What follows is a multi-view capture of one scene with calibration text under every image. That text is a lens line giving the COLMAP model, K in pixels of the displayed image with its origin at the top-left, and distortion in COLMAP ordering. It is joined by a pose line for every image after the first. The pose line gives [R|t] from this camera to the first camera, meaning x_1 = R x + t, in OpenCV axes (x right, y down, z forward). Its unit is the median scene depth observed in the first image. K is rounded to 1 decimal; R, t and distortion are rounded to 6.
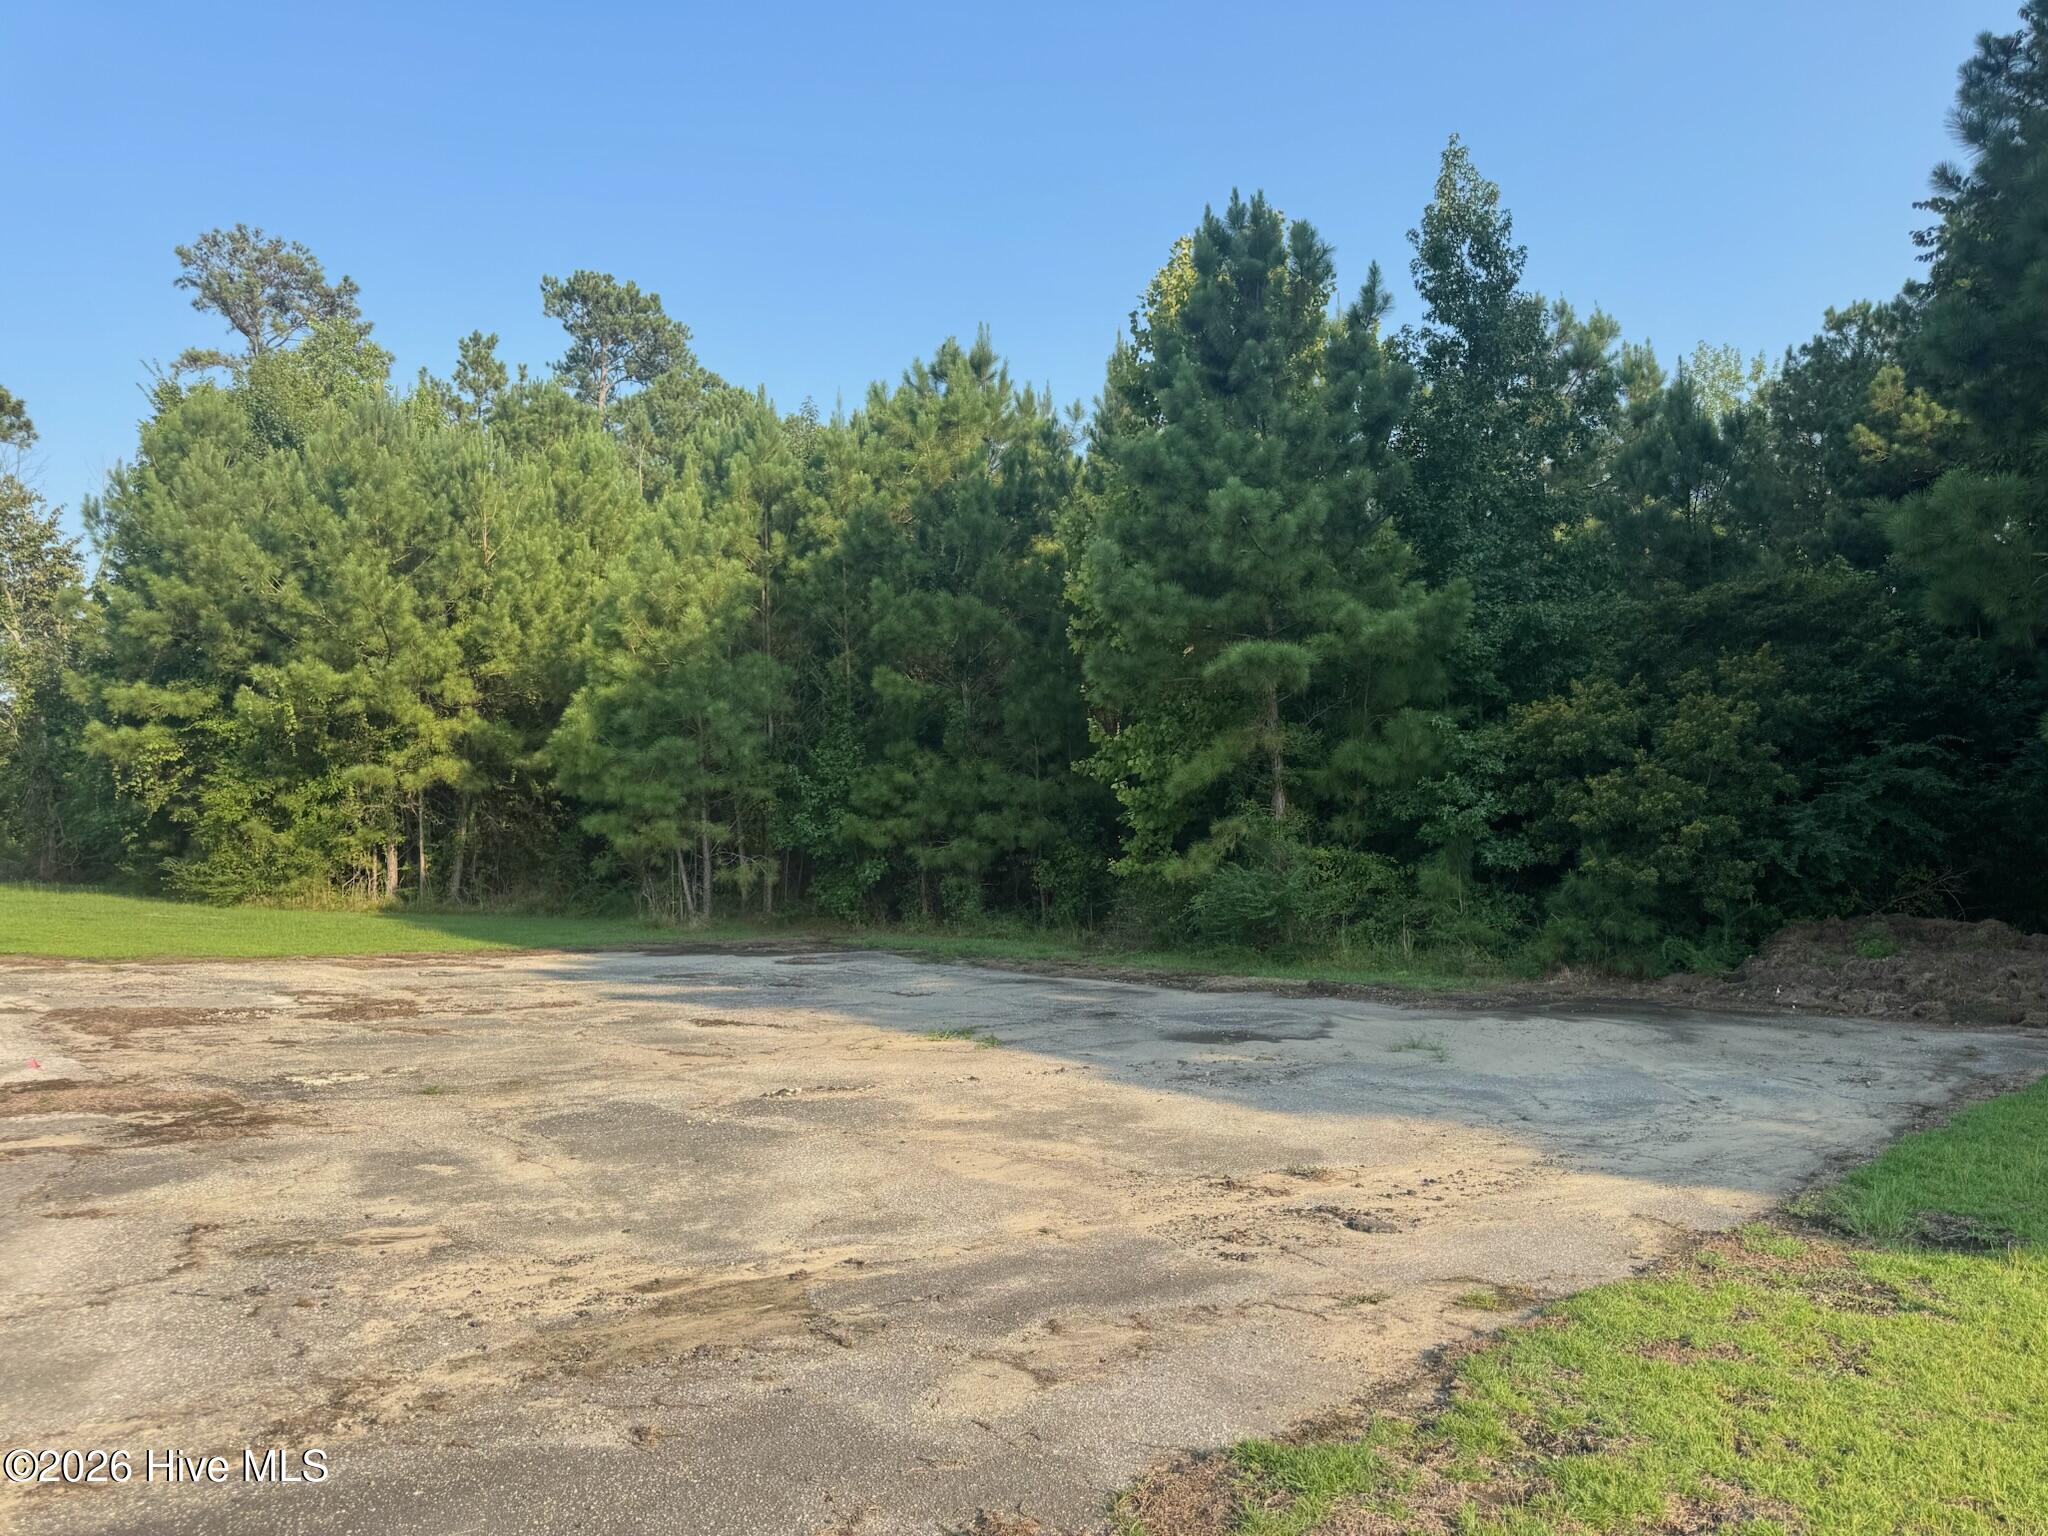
lens RADIAL K [[1413.5, 0, 1024.0], [0, 1413.5, 768.0], [0, 0, 1]] dist [0.048673, -0.000114]
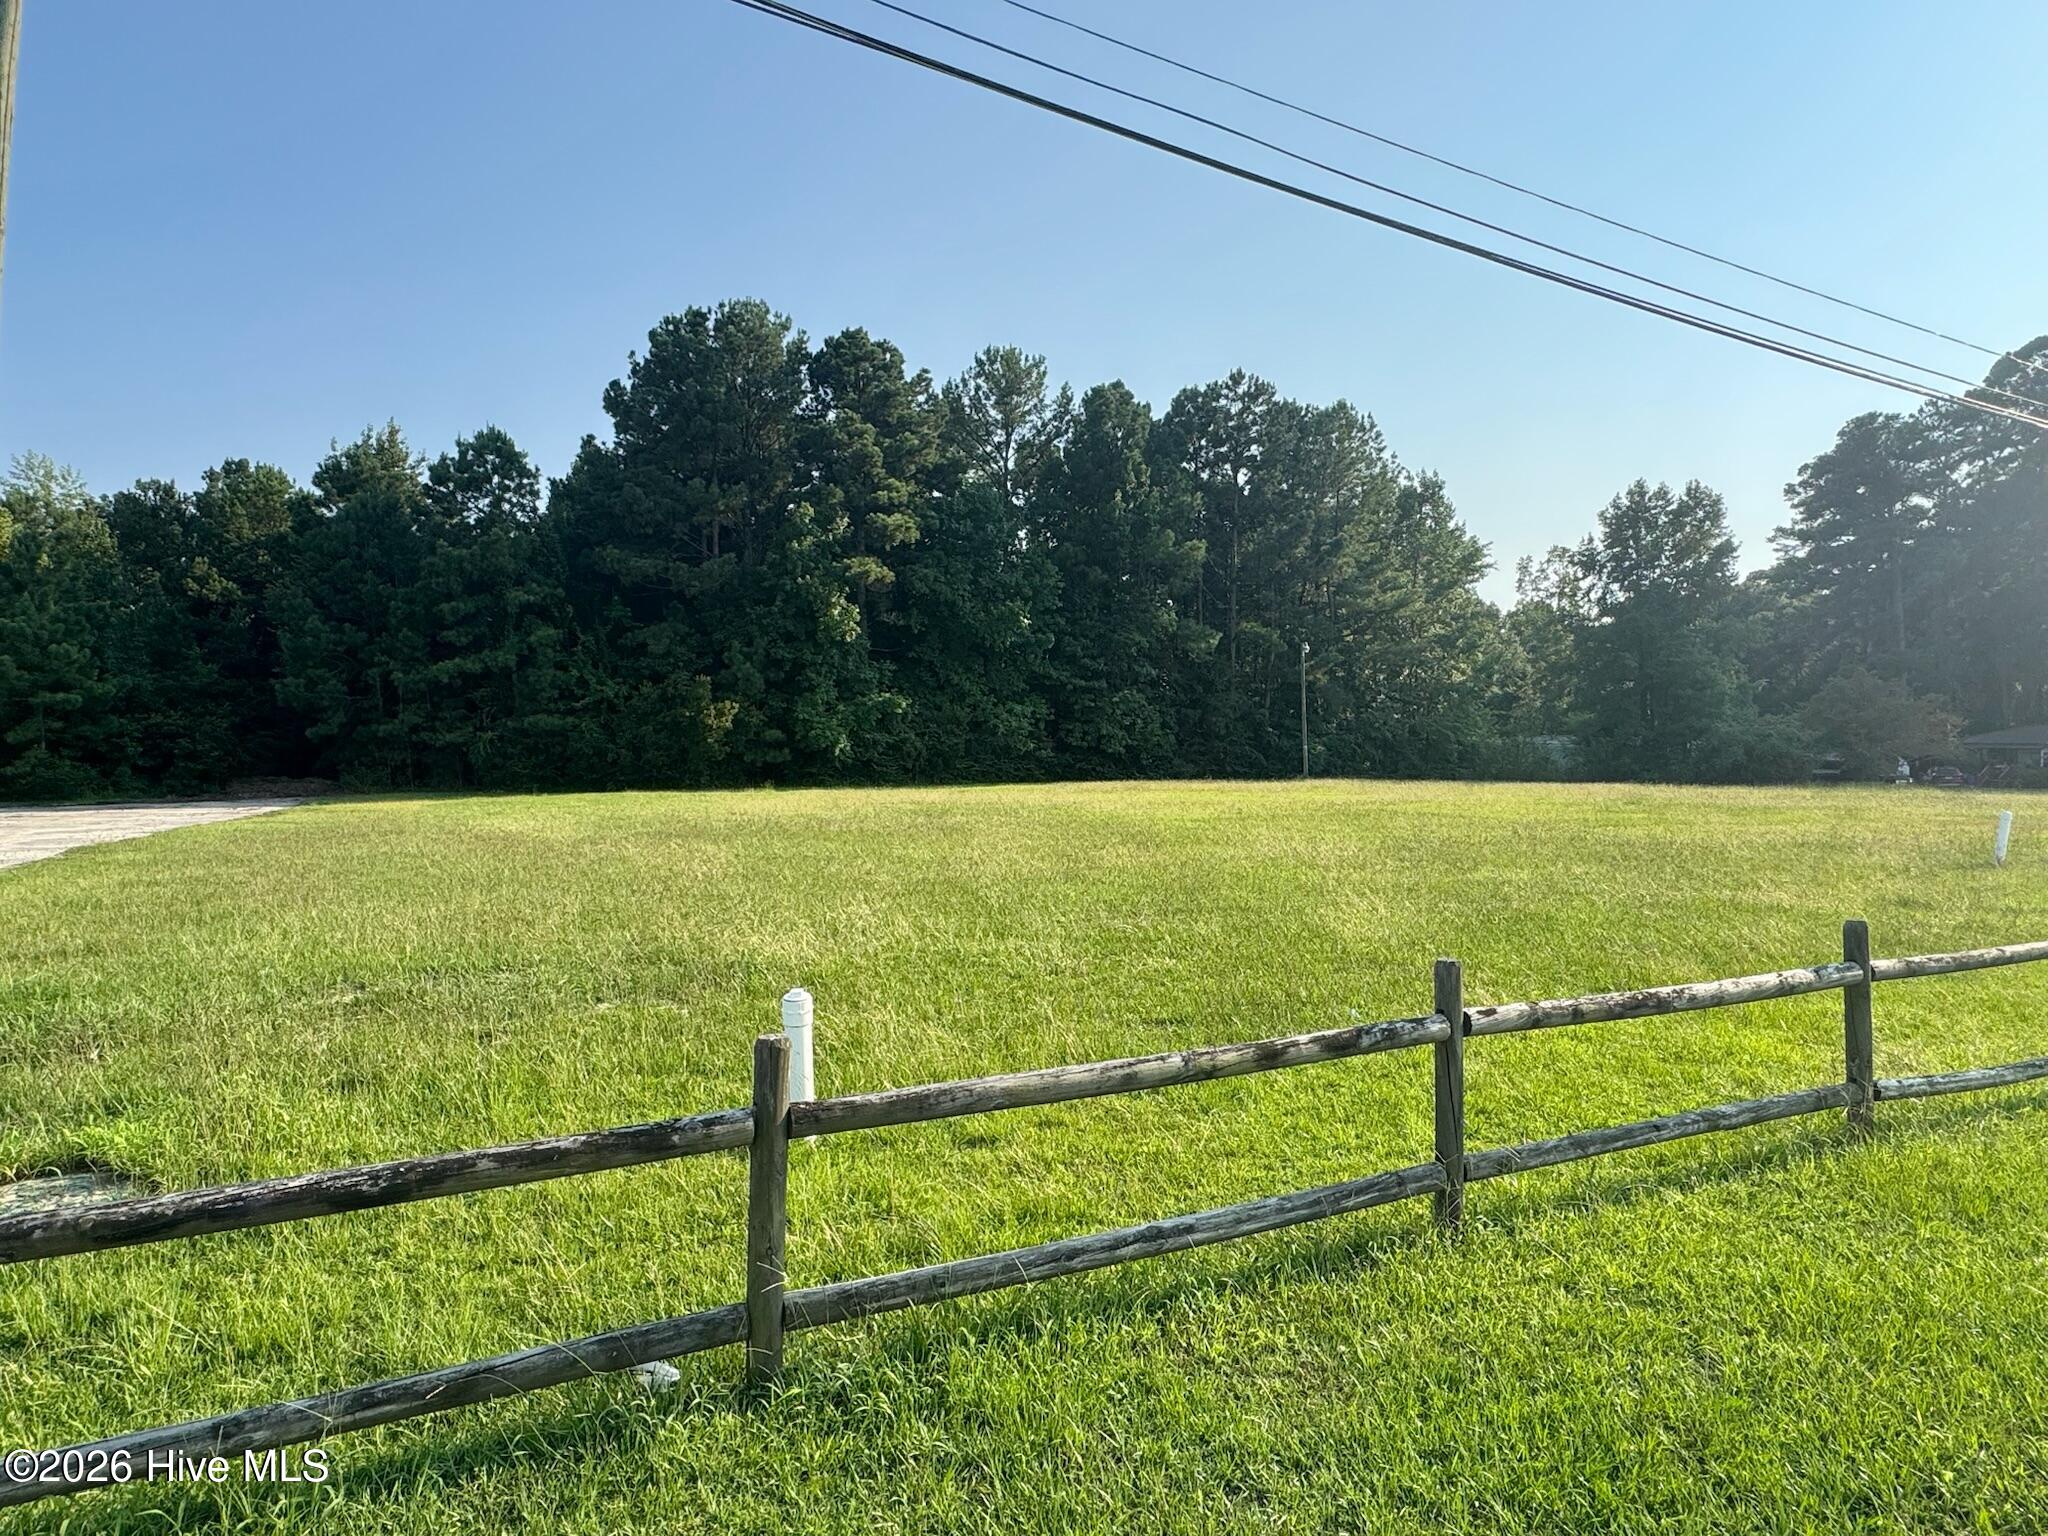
lens RADIAL K [[1205.5, 0, 1024.0], [0, 1205.5, 768.0], [0, 0, 1]] dist [0.000998, -0.000118]
pose [[0.311421, -0.028539, 0.949843, -1.528371], [-0.048120, 0.997793, 0.045757, -0.137409], [-0.949053, -0.059956, 0.309360, -1.626142]]
